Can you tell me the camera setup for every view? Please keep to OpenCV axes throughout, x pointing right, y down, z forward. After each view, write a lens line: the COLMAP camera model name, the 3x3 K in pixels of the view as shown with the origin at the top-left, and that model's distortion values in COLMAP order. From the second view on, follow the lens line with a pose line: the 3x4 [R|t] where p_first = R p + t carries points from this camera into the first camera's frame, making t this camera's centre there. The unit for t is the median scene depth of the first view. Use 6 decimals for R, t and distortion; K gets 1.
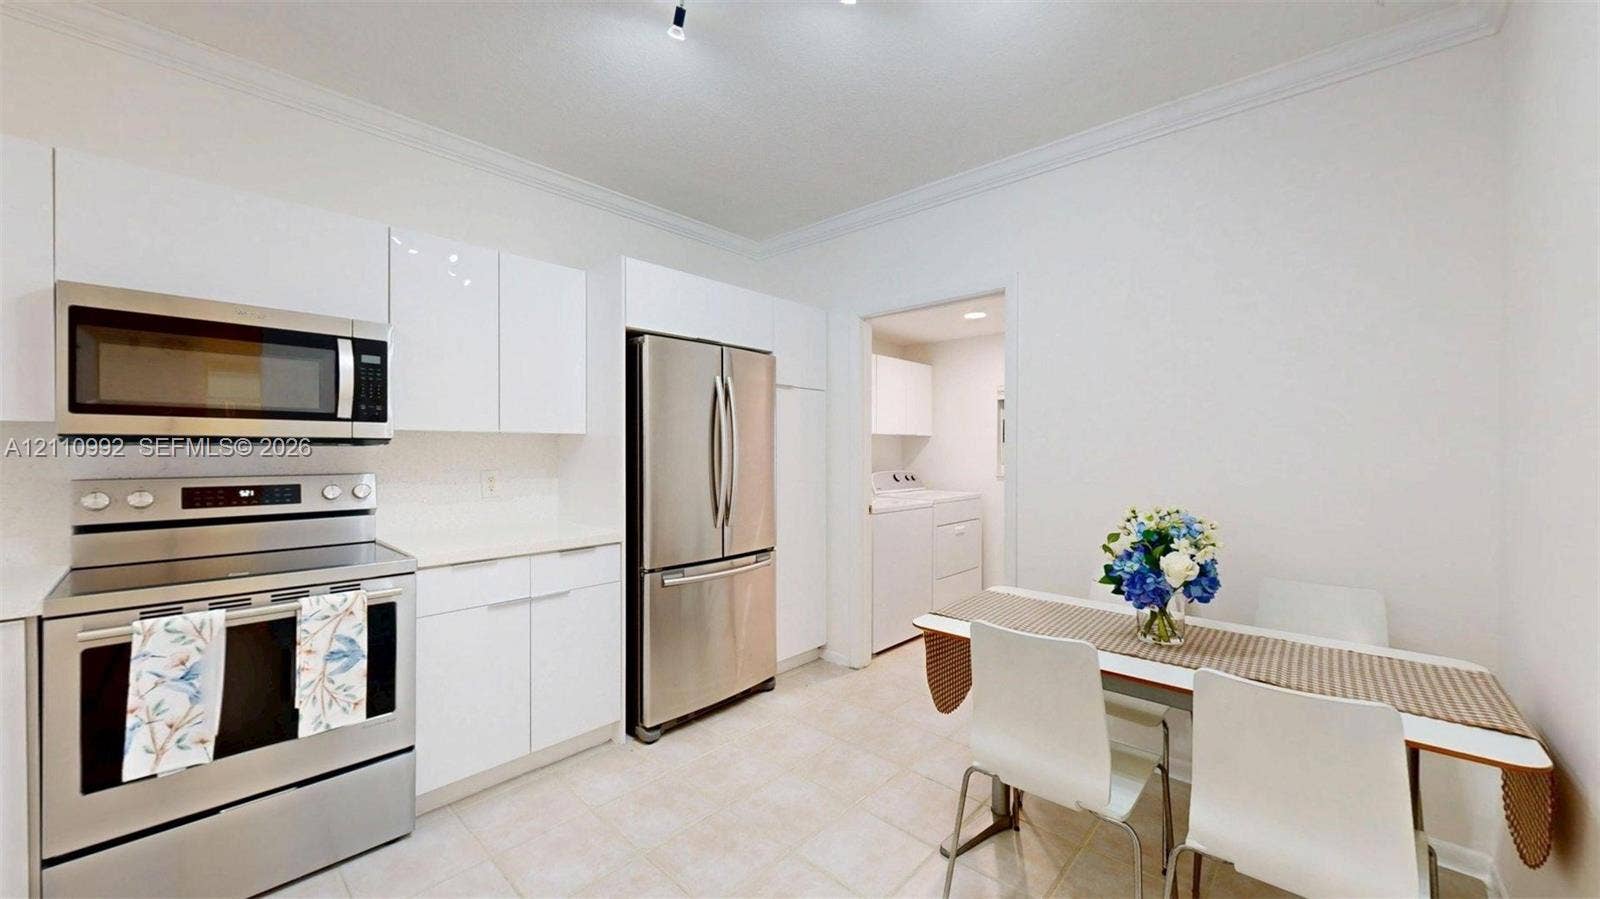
lens RADIAL K [[586.0, 0, 799.8], [0, 586.0, 452.1], [0, 0, 1]] dist [0.000385, -0.000096]
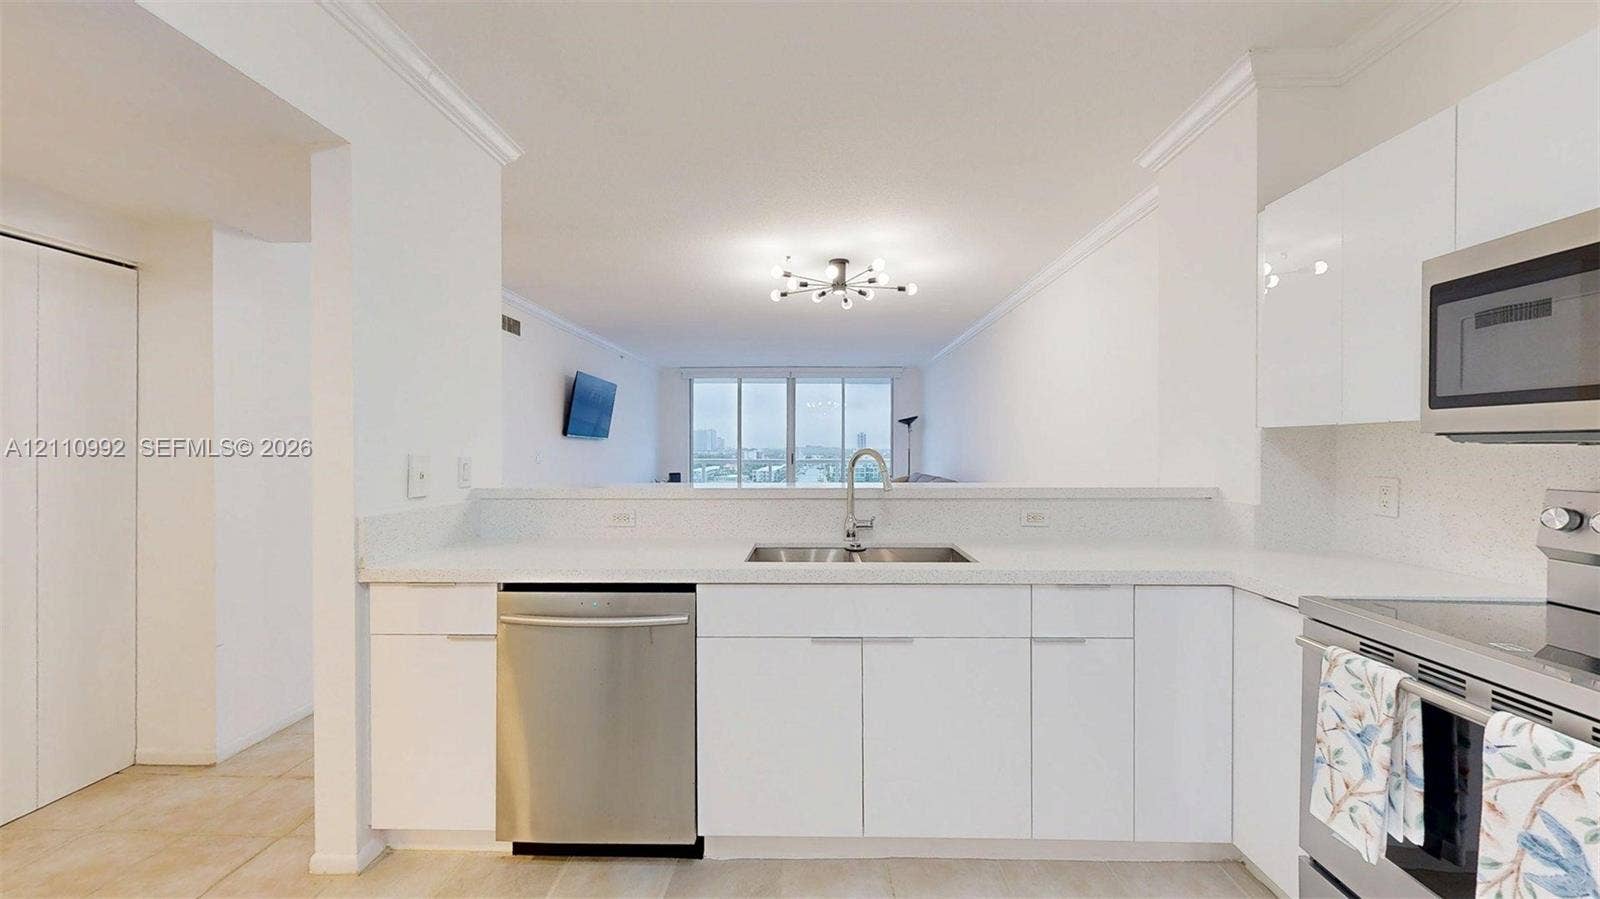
lens RADIAL K [[586.0, 0, 799.8], [0, 586.0, 452.1], [0, 0, 1]] dist [0.000385, -0.000096]
pose [[-0.758162, 0.004609, -0.652050, 0.039664], [-0.003239, 0.999936, 0.010834, -0.007336], [0.652058, 0.010326, -0.758099, 0.945683]]
